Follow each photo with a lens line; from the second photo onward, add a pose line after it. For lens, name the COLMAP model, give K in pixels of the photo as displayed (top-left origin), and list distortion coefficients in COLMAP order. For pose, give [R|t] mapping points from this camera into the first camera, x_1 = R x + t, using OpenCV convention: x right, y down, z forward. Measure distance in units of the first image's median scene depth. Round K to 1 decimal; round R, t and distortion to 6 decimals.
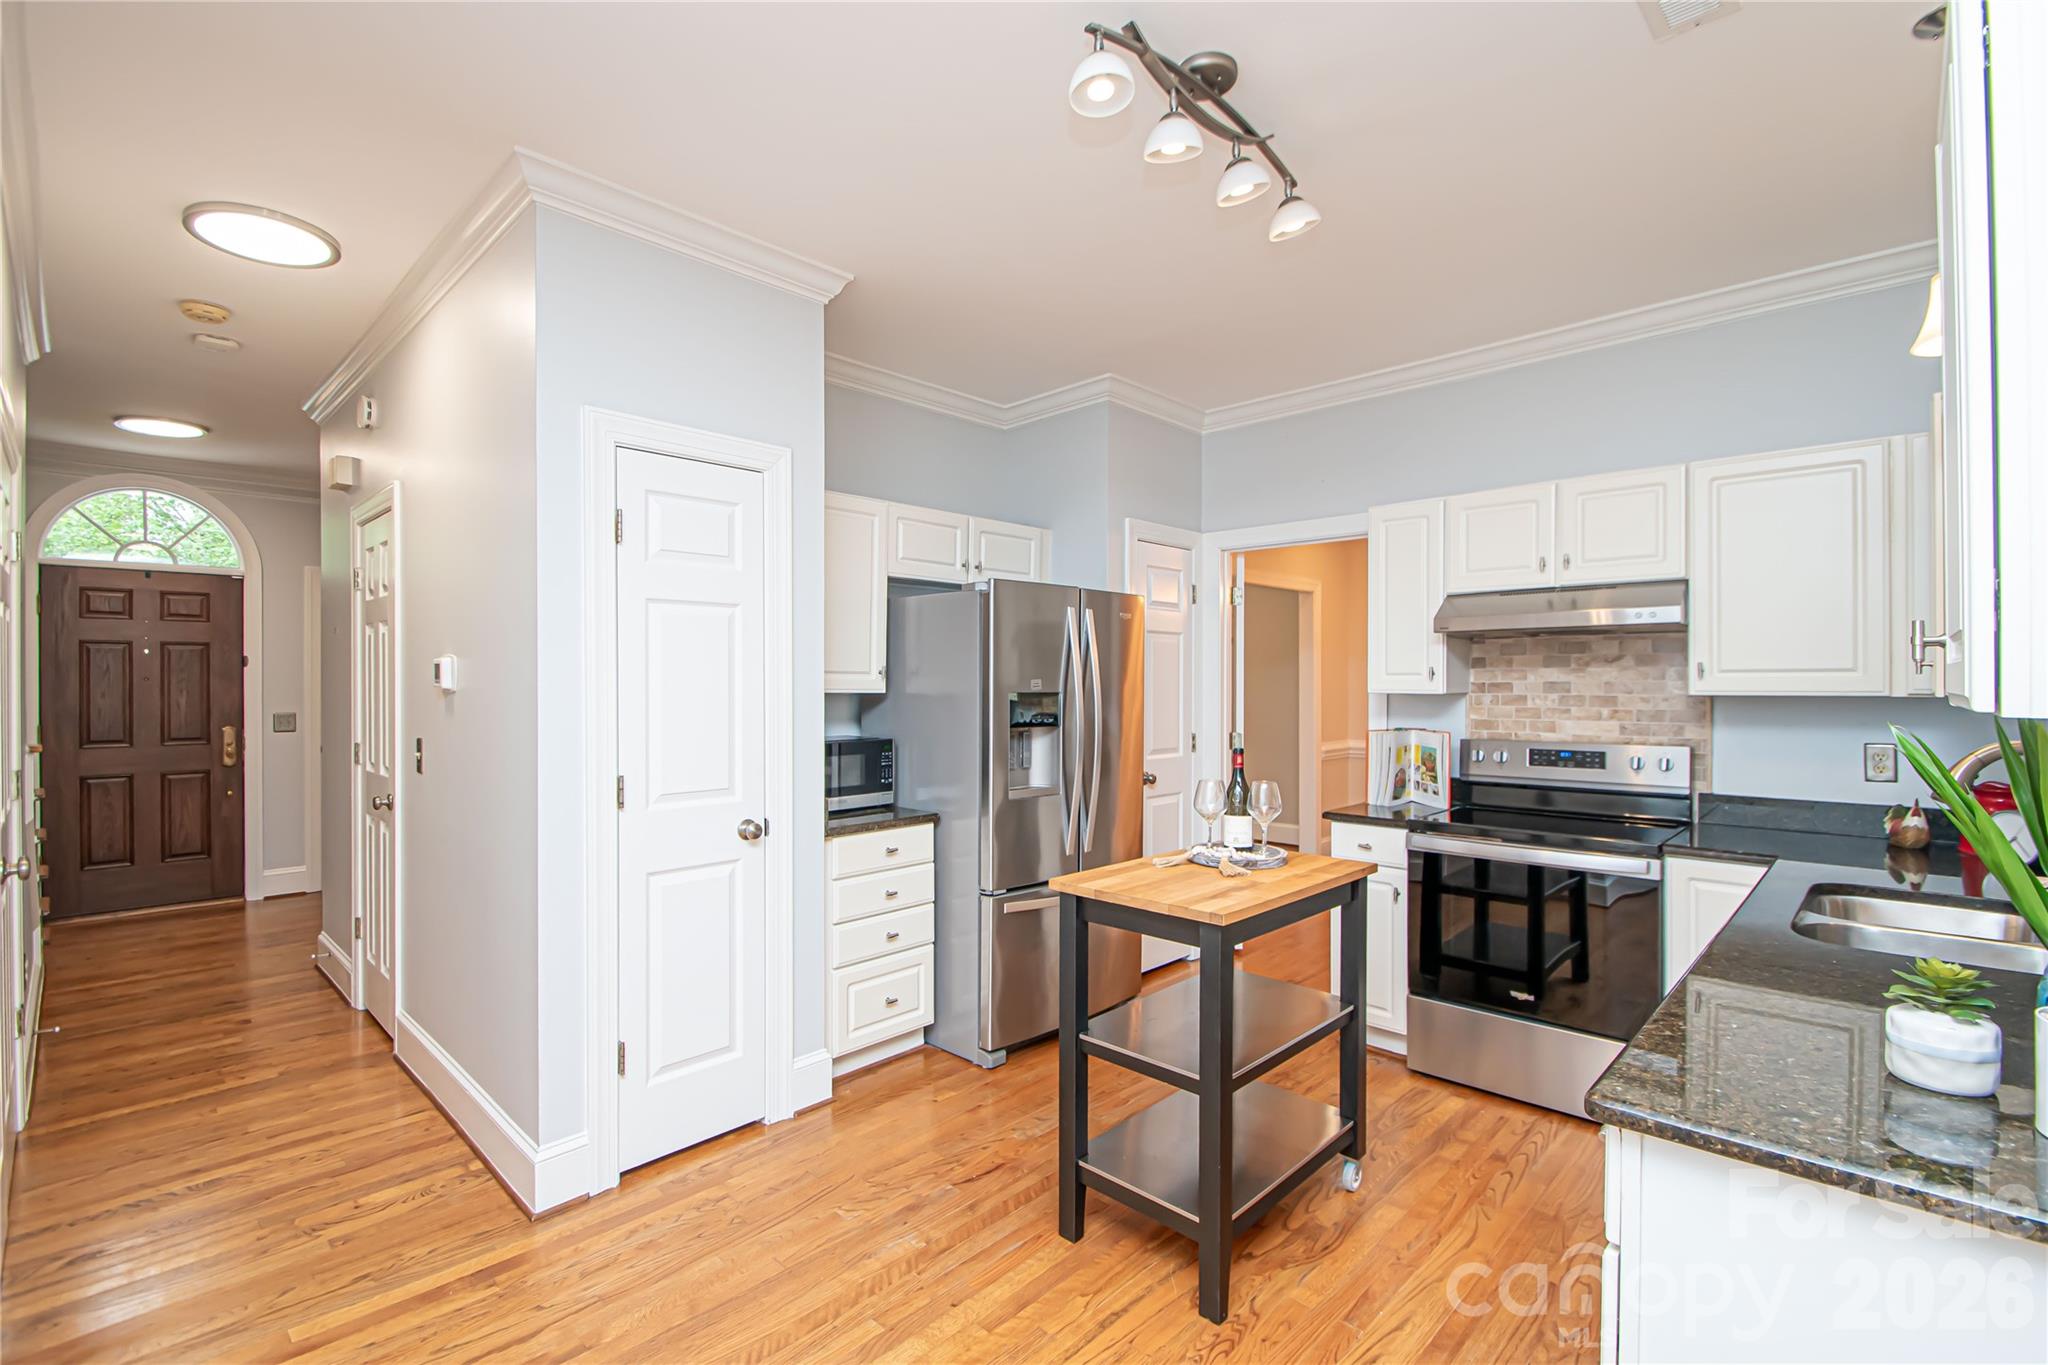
lens RADIAL K [[963.9, 0, 1024.0], [0, 963.9, 682.5], [0, 0, 1]] dist [-0.001410, -0.000685]
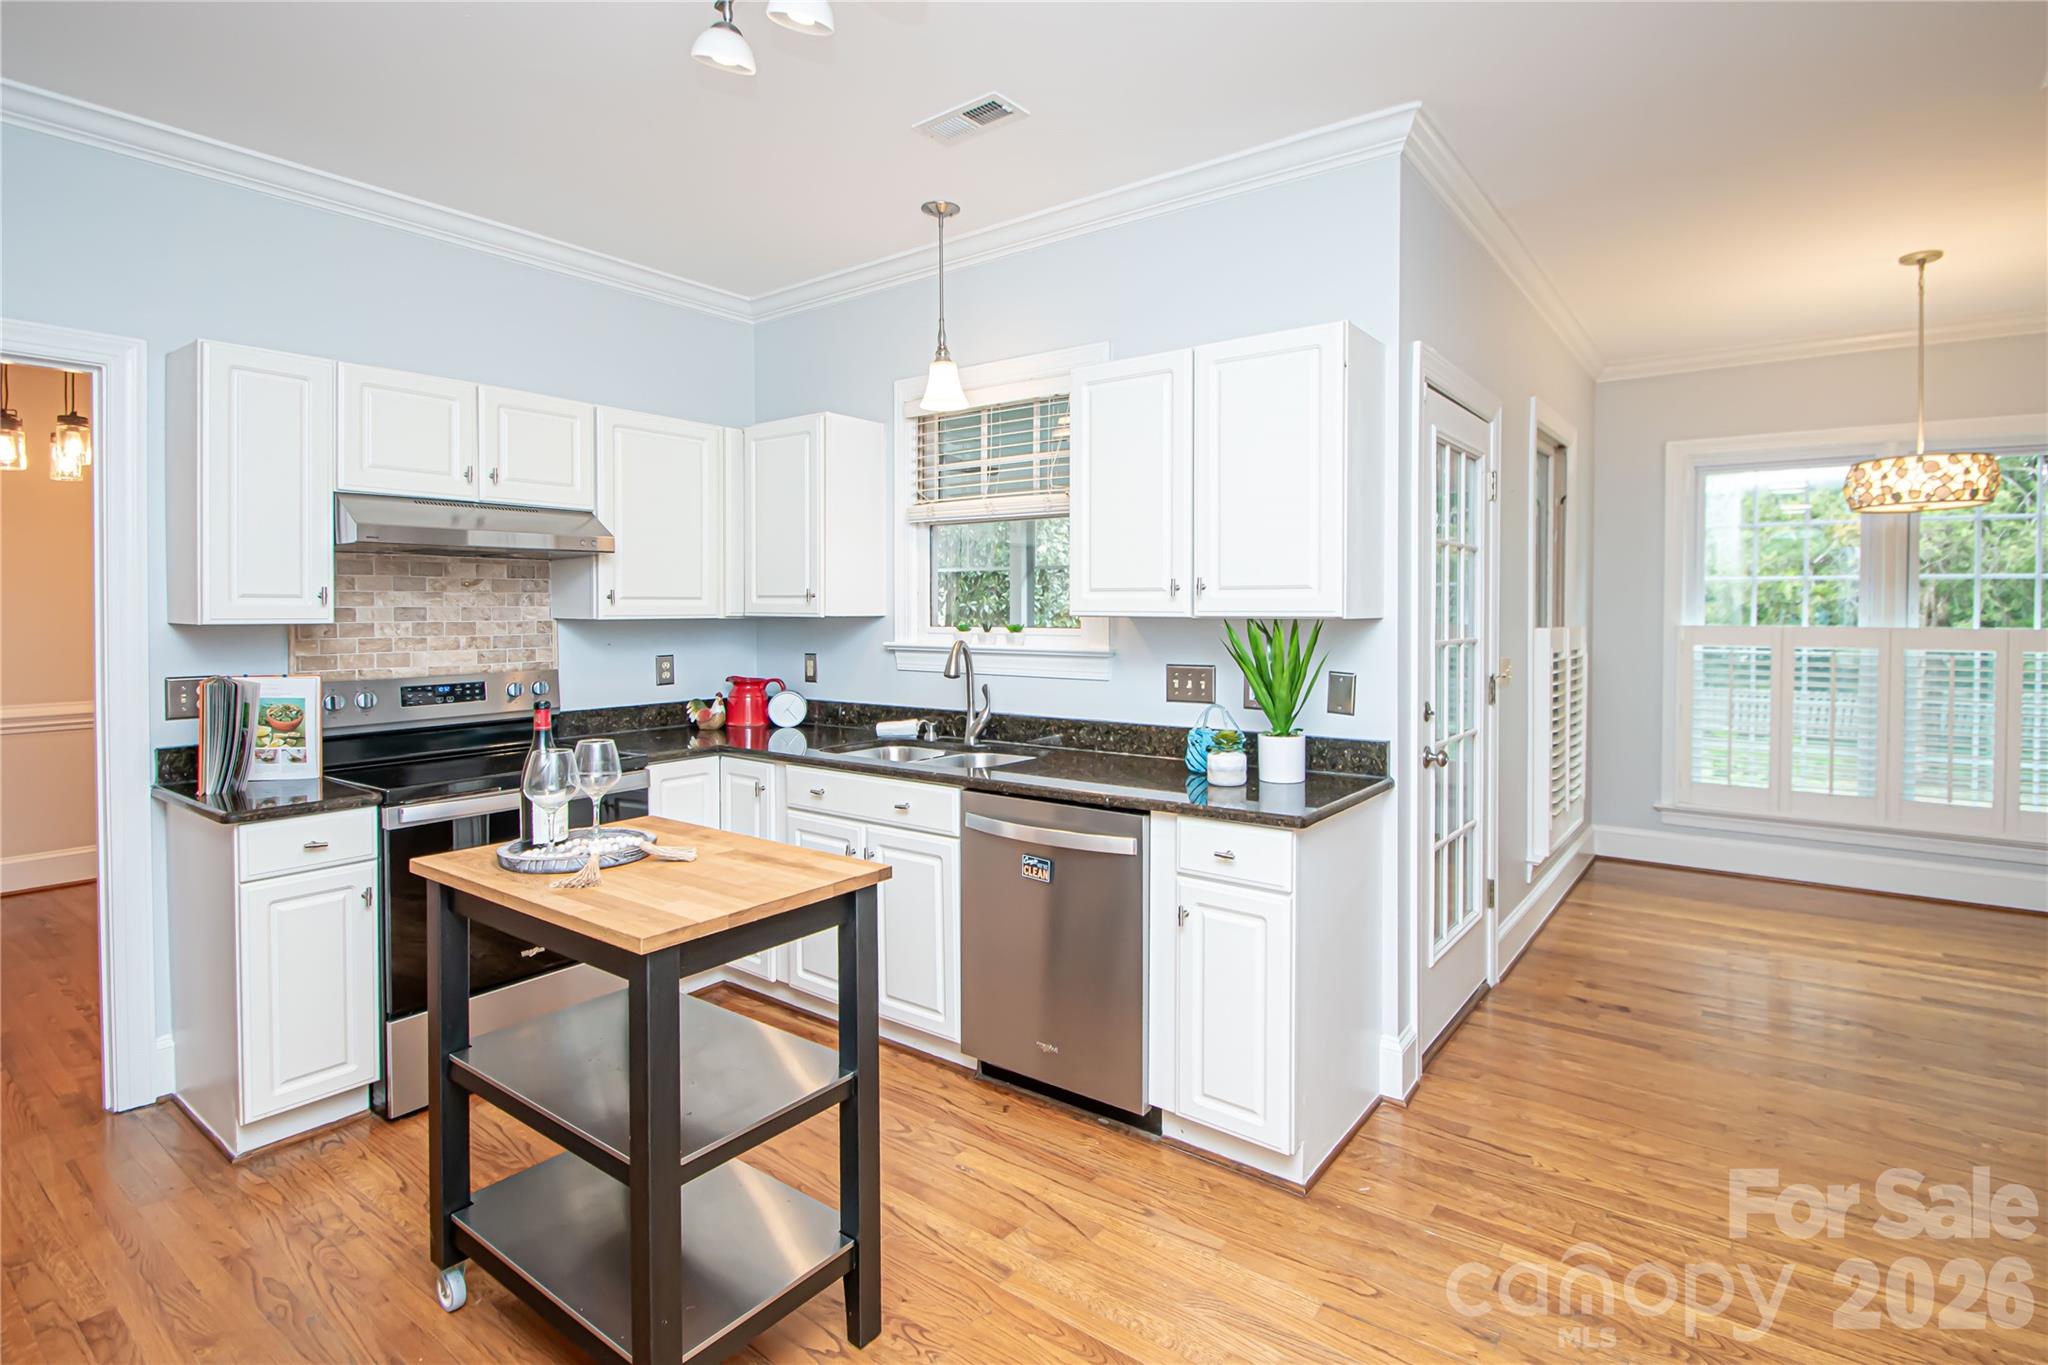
lens RADIAL K [[1016.8, 0, 1031.1], [0, 1016.8, 630.0], [0, 0, 1]] dist [0.001198, 0.000084]
pose [[-0.146680, -0.020400, 0.988974, -0.431219], [0.001453, 0.999782, 0.020839, 0.001208], [-0.989183, 0.004493, -0.146618, 0.580498]]
